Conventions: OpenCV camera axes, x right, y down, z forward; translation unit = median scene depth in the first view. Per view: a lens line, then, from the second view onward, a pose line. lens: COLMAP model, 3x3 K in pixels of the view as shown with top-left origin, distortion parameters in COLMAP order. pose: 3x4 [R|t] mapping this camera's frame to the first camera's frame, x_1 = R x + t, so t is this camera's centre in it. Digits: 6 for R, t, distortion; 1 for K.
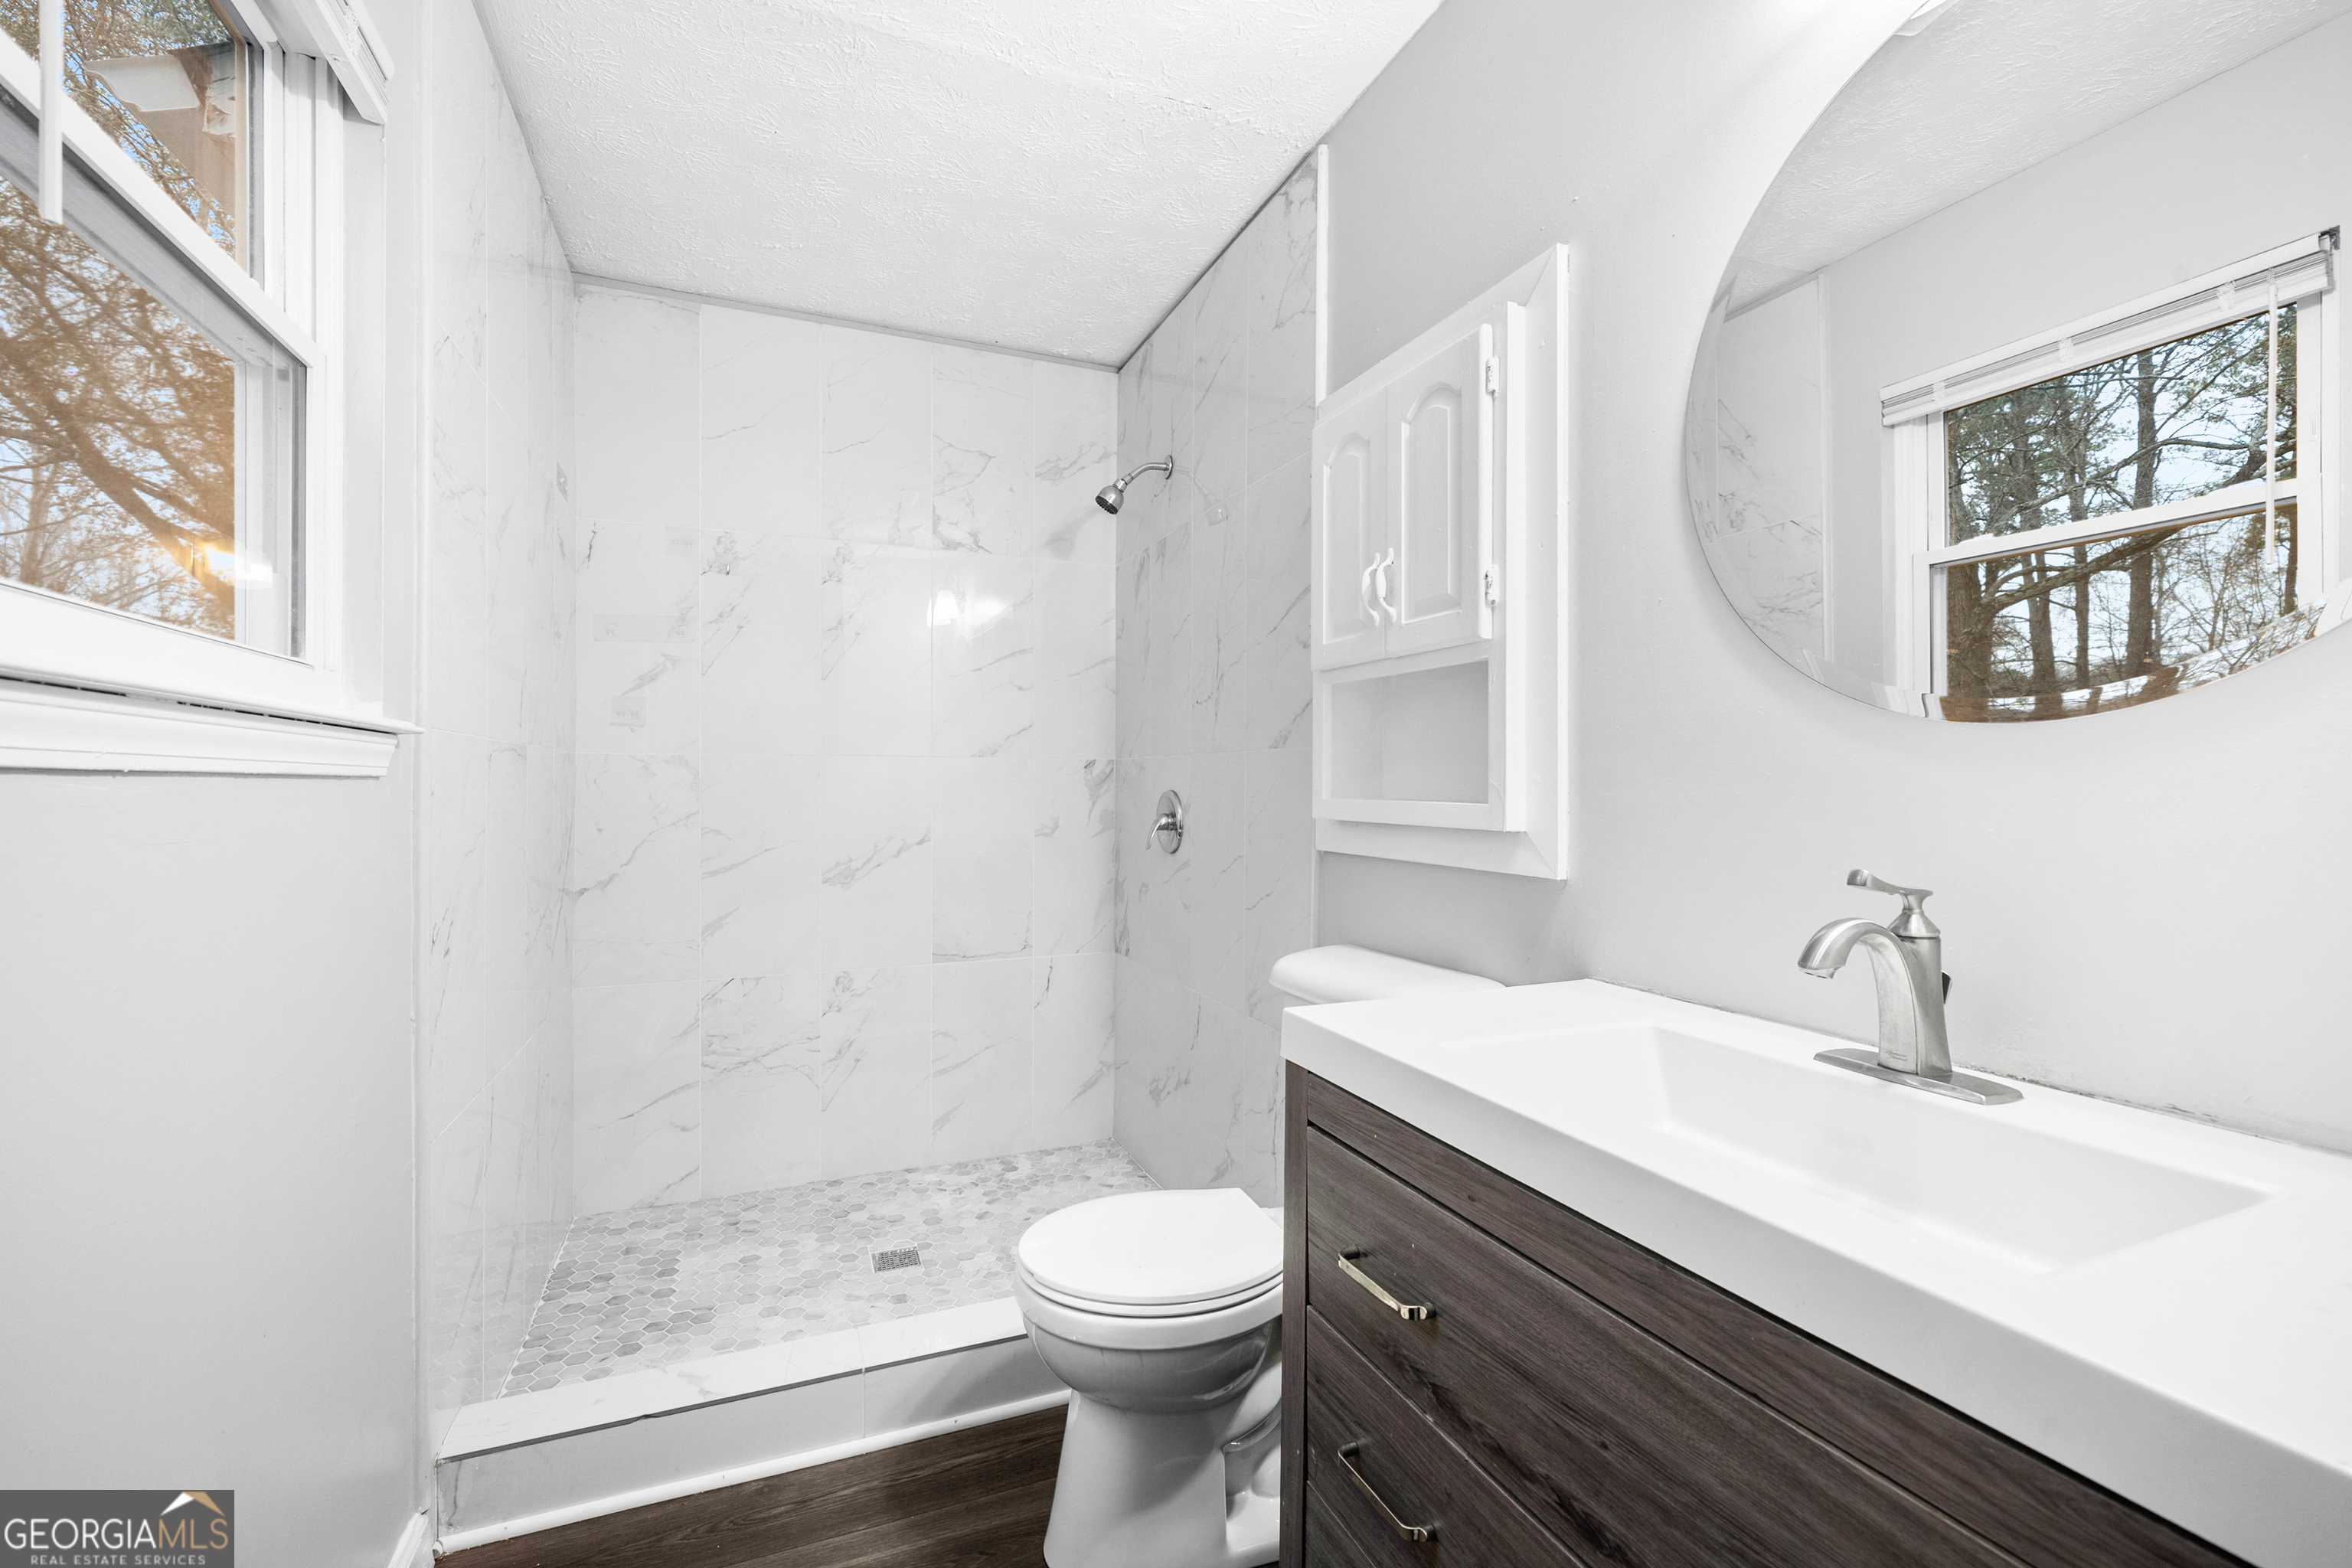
lens RADIAL K [[997.7, 0, 1180.7], [0, 997.7, 778.9], [0, 0, 1]] dist [0.001154, -0.002040]
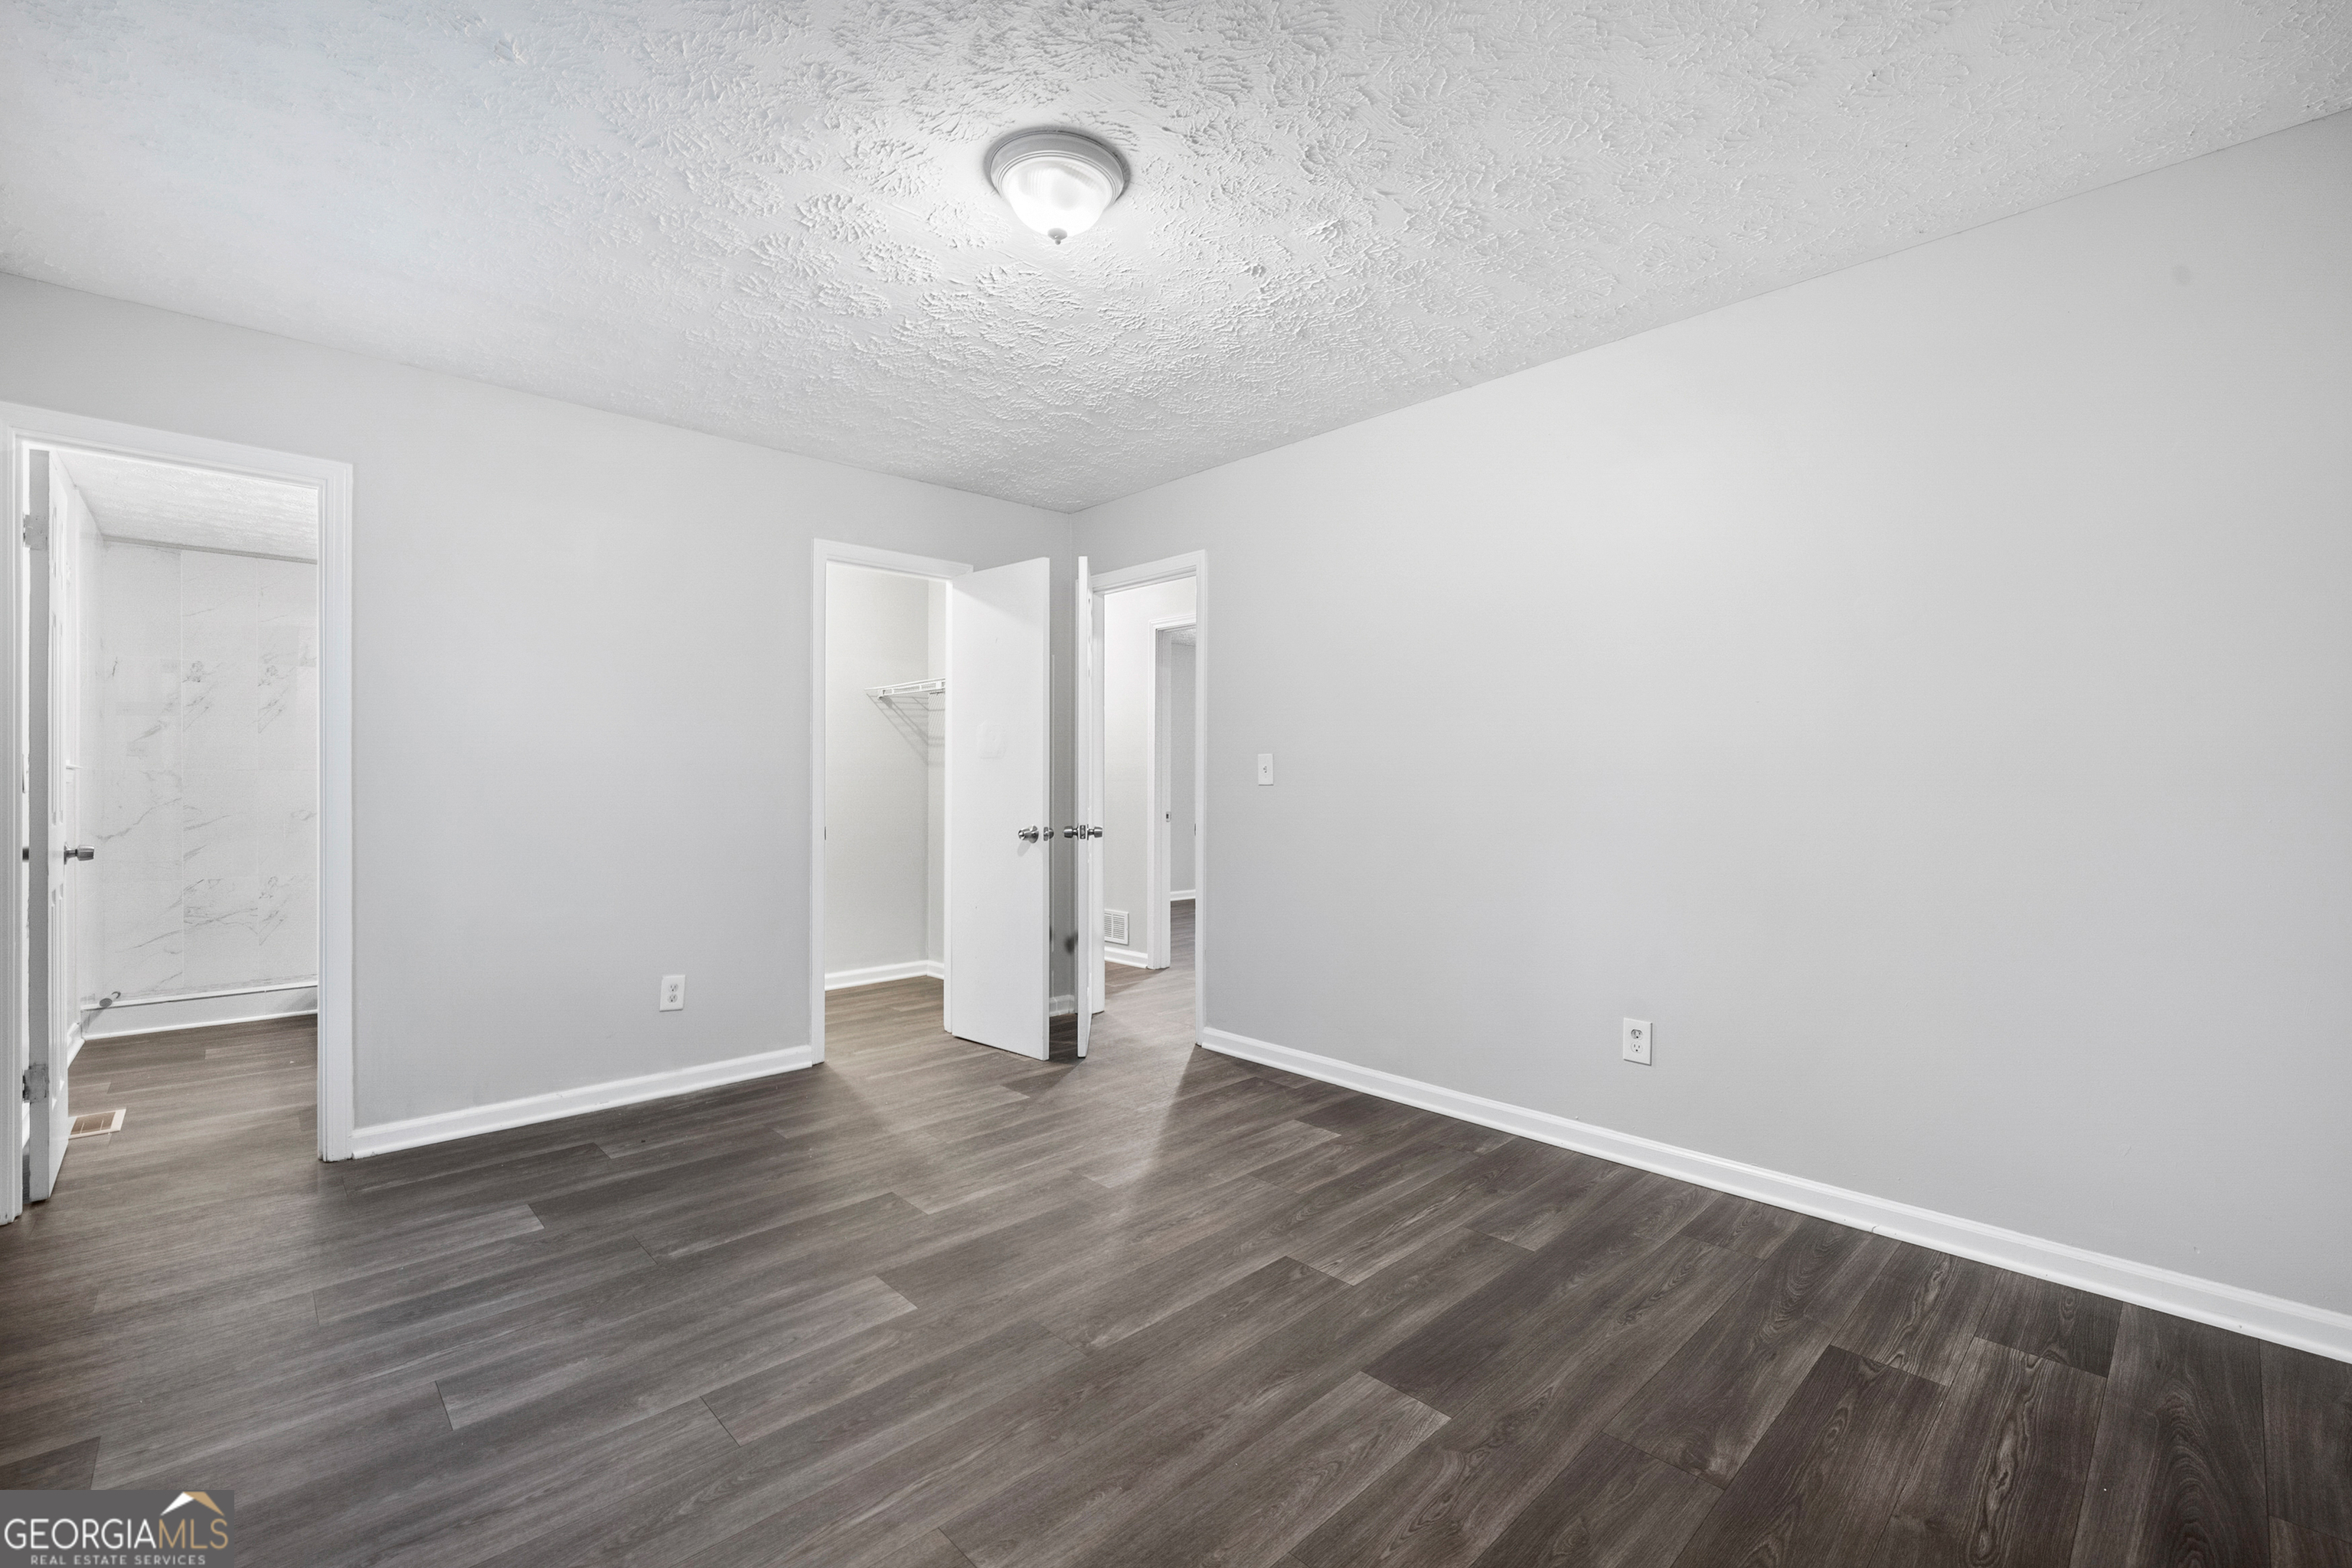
lens RADIAL K [[997.7, 0, 1176.7], [0, 997.7, 769.5], [0, 0, 1]] dist [0.001154, -0.002040]
pose [[0.935565, -0.005986, 0.353105, 0.709799], [0.006362, 0.999980, 0.000094, -0.011561], [-0.353098, 0.002158, 0.935584, -1.644462]]
